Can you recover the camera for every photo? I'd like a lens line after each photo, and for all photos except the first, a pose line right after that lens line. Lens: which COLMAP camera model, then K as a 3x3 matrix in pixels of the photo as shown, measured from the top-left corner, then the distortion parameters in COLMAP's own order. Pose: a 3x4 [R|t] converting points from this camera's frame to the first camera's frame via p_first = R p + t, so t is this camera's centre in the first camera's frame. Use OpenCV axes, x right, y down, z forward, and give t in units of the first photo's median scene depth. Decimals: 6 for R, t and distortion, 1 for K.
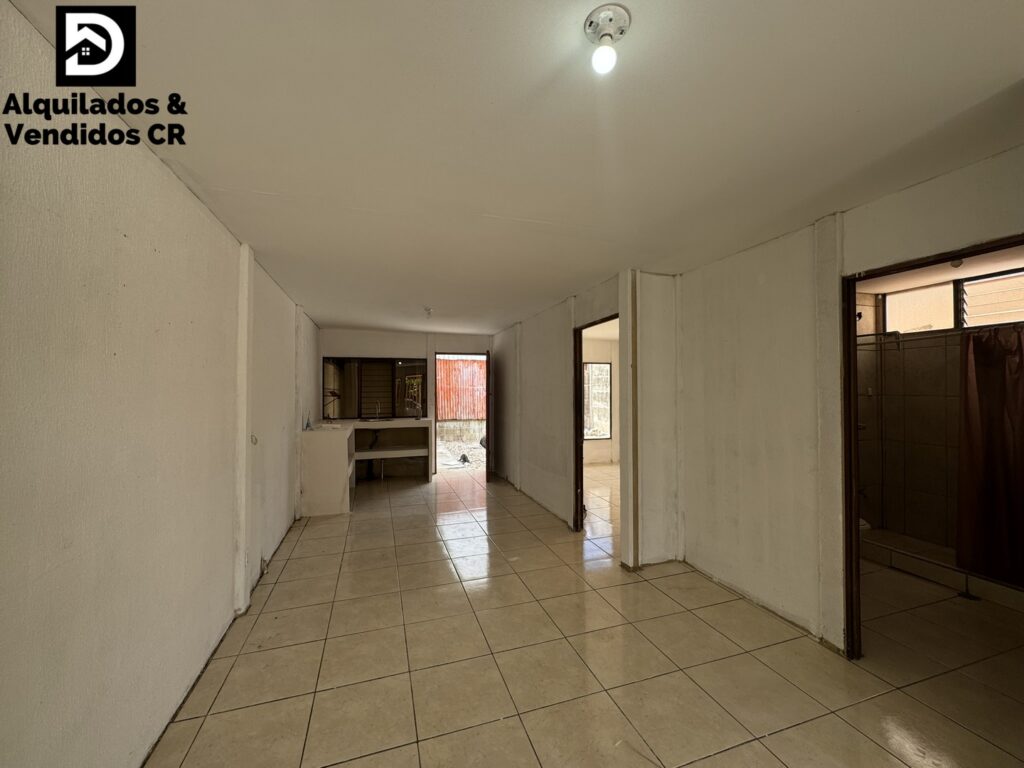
lens RADIAL K [[409.8, 0, 512.3], [0, 409.8, 384.8], [0, 0, 1]] dist [-0.003680, 0.001315]
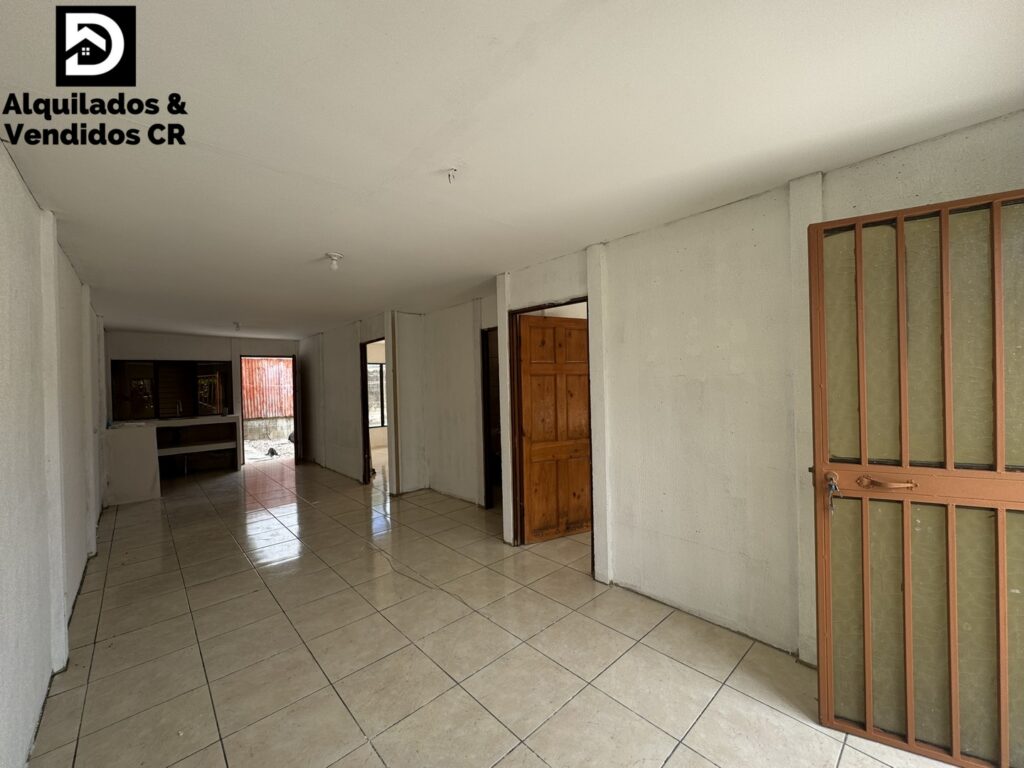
lens RADIAL K [[409.8, 0, 509.6], [0, 409.8, 382.8], [0, 0, 1]] dist [-0.003680, 0.001315]
pose [[0.913292, -0.021386, 0.406743, 0.026256], [0.019051, 0.999771, 0.009789, -0.002218], [-0.406859, -0.001192, 0.913490, -0.323419]]
